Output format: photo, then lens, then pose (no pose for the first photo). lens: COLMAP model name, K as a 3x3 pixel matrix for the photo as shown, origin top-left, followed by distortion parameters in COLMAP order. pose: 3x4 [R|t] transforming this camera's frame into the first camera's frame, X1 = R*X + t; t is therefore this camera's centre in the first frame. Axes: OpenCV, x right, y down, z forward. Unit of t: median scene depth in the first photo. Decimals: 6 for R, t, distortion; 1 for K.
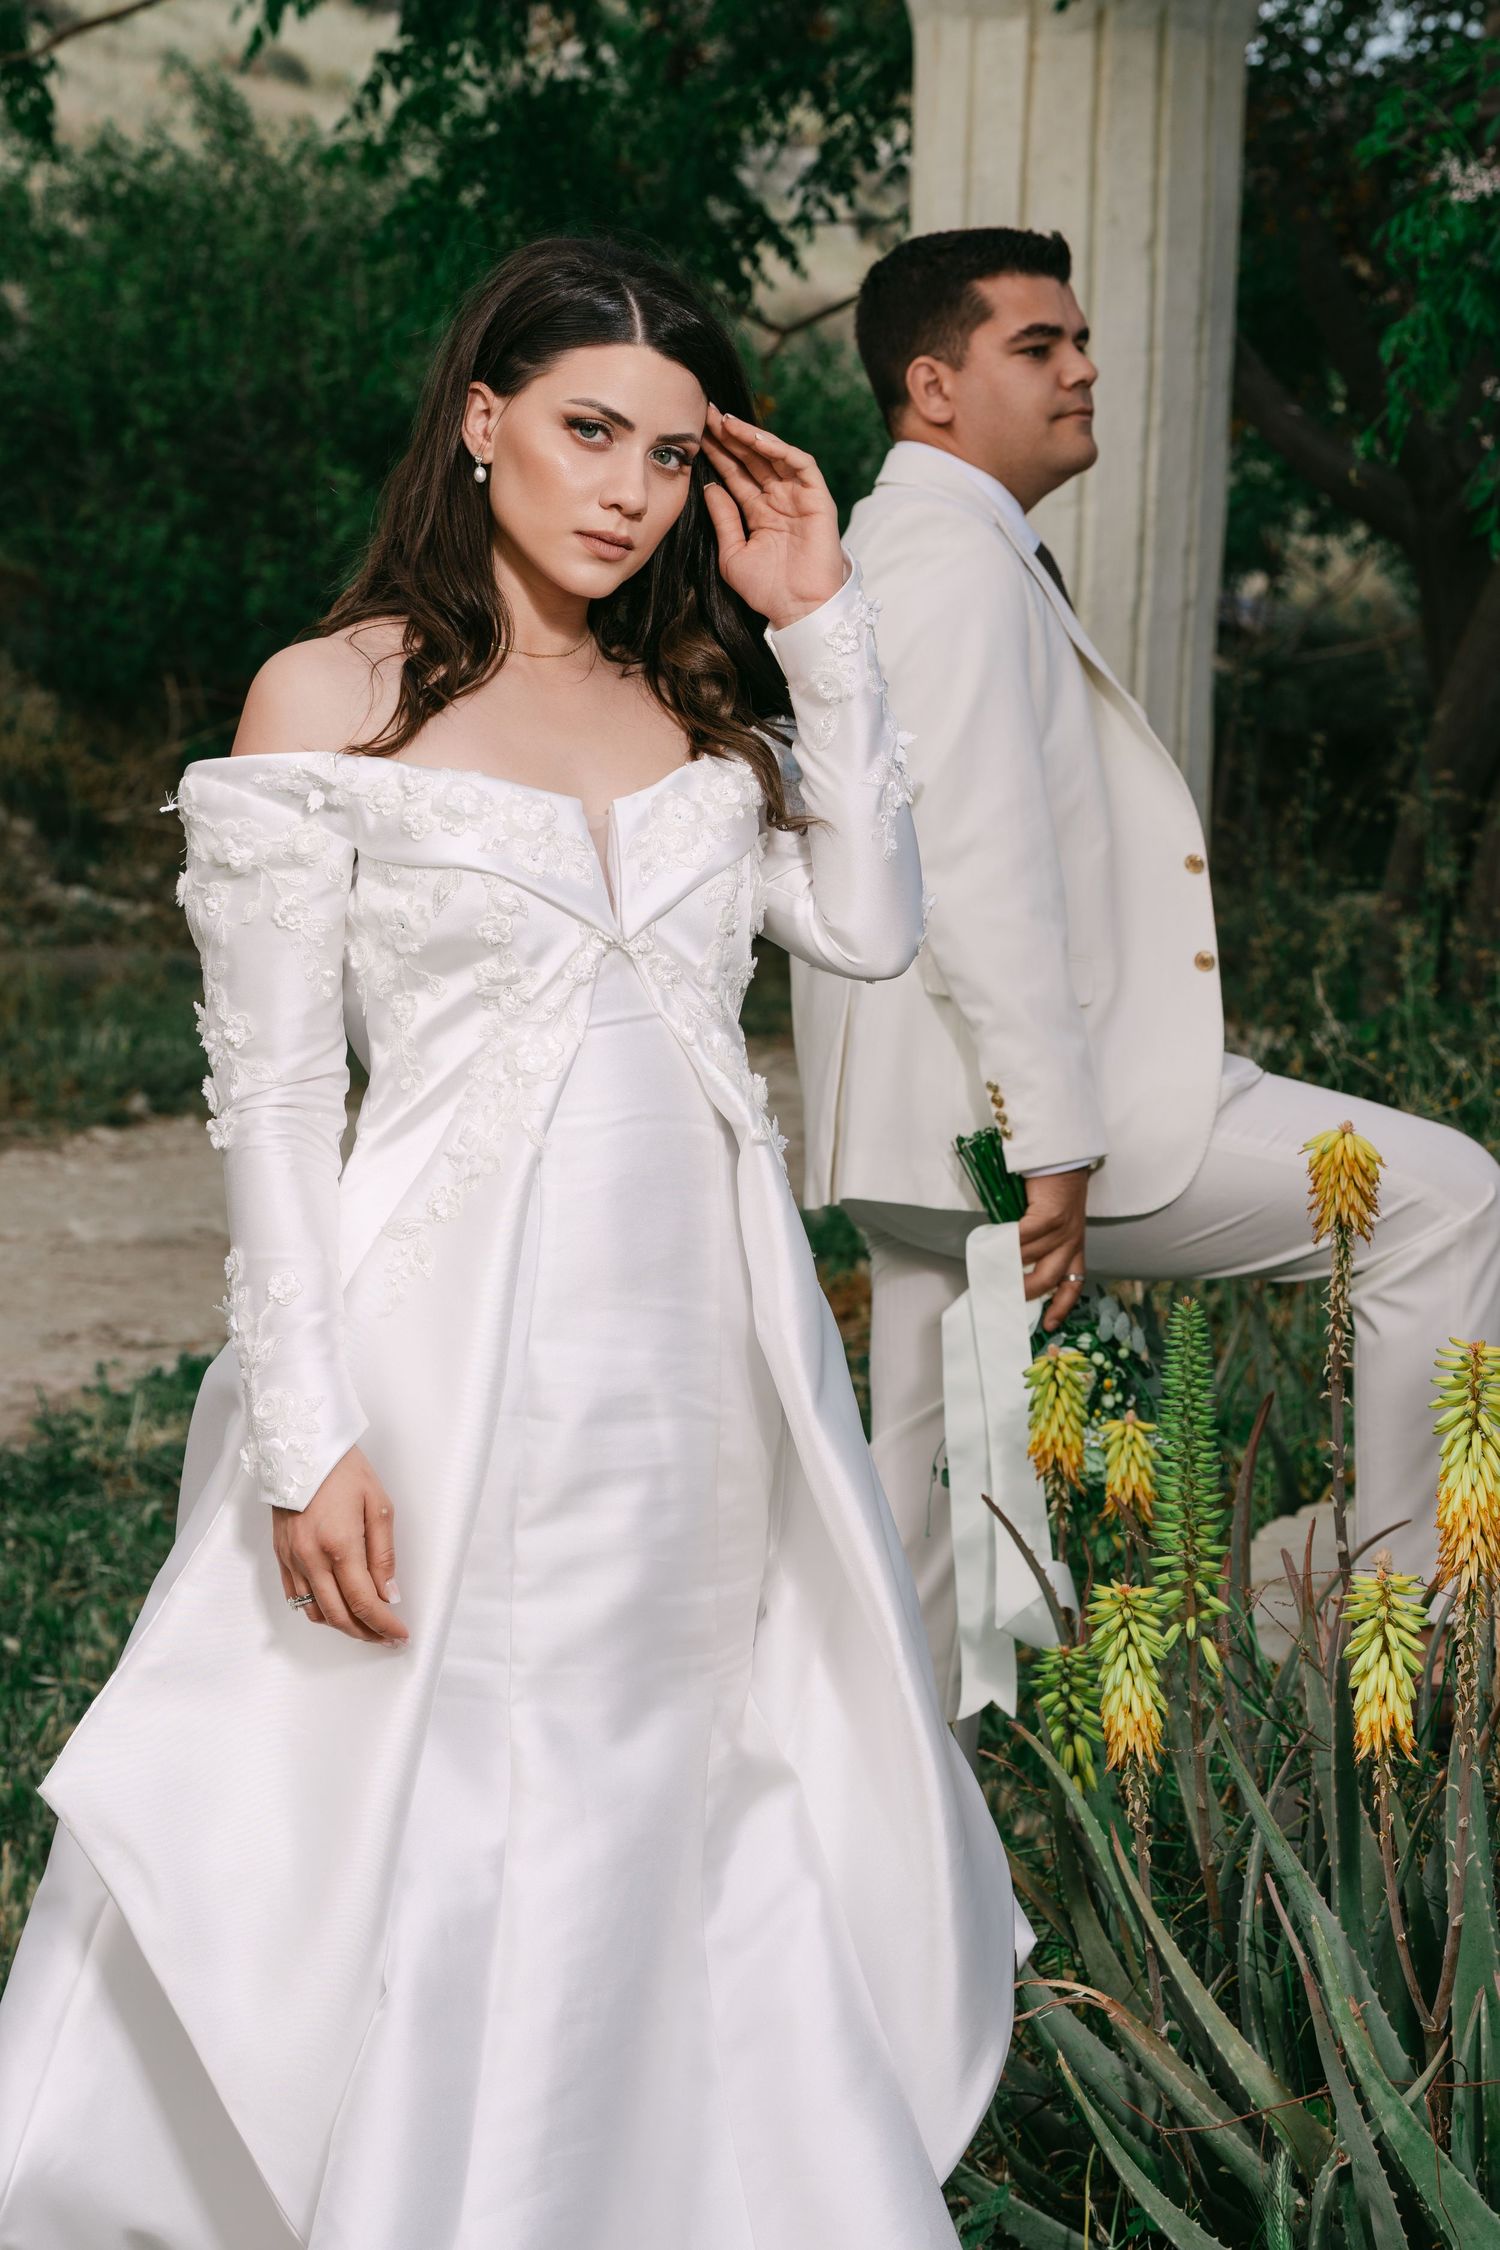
lens RADIAL K [[2936.5, 0, 751.4], [0, 2936.5, 1119.9], [0, 0, 1]] dist [0.213996, 0.000000]
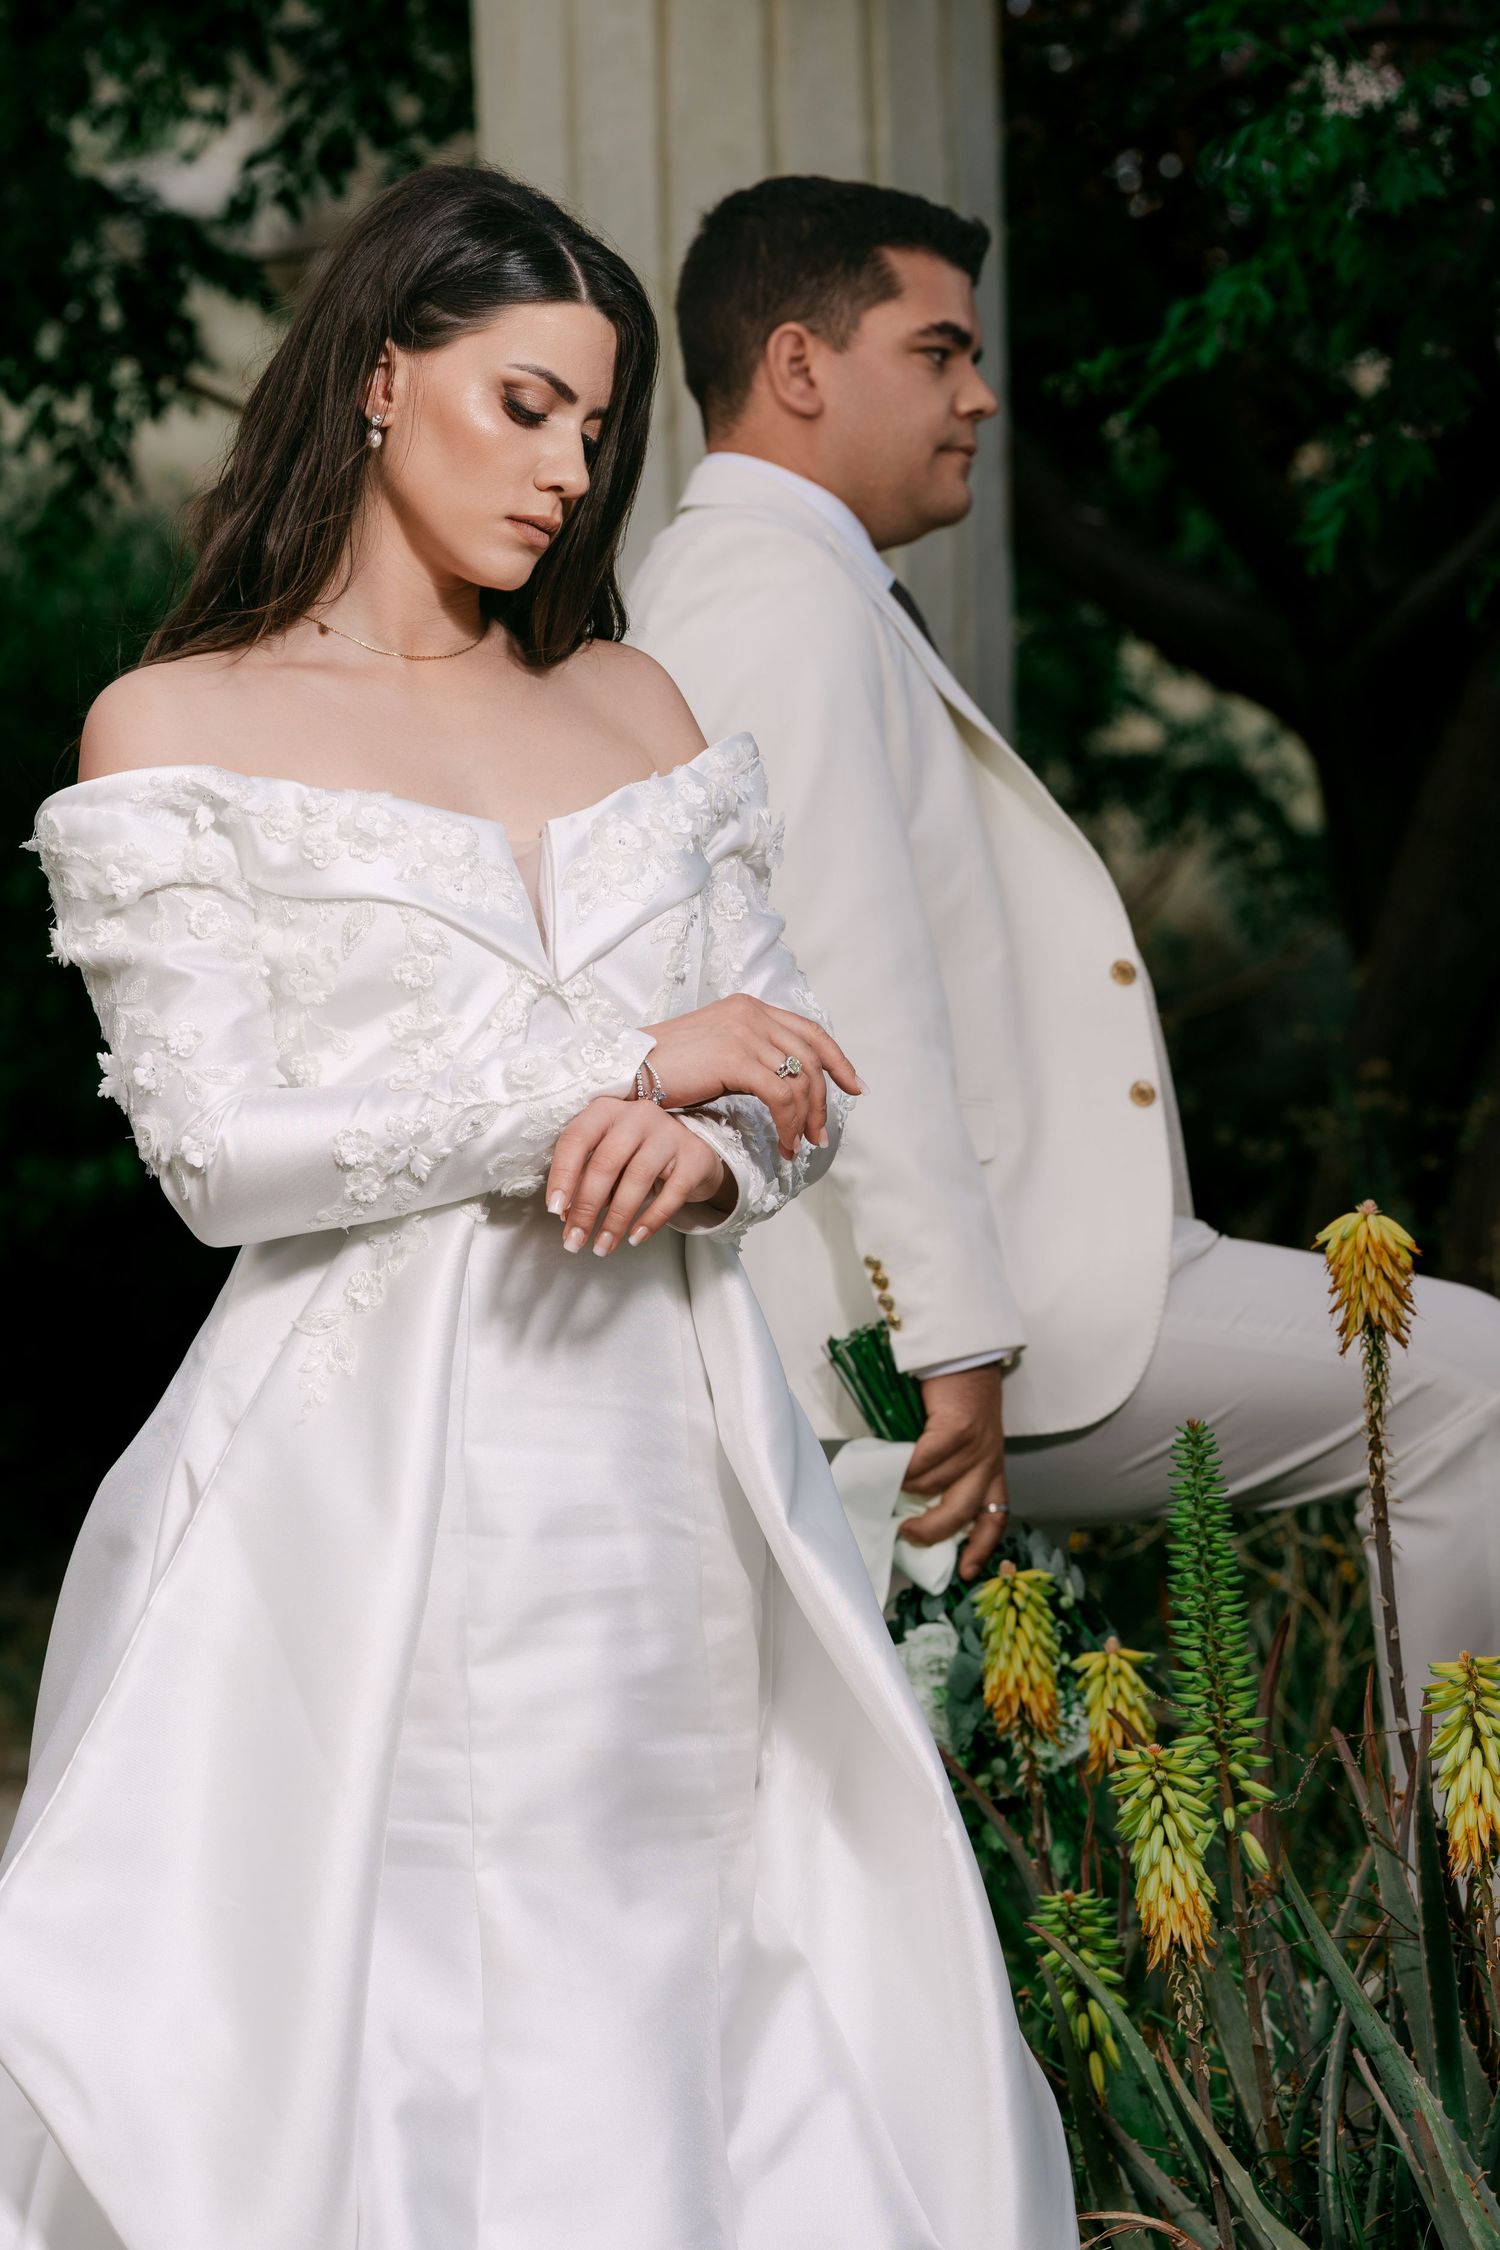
lens RADIAL K [[9817.1, 0, 749.7], [0, 9817.1, 1121.8], [0, 0, 1]] dist [3.806061, 0.000000]
pose [[0.977581, -0.012601, 0.210180, -0.585842], [0.048745, 0.984634, -0.167689, 0.457971], [-0.204837, 0.174175, 0.963174, -1.757579]]
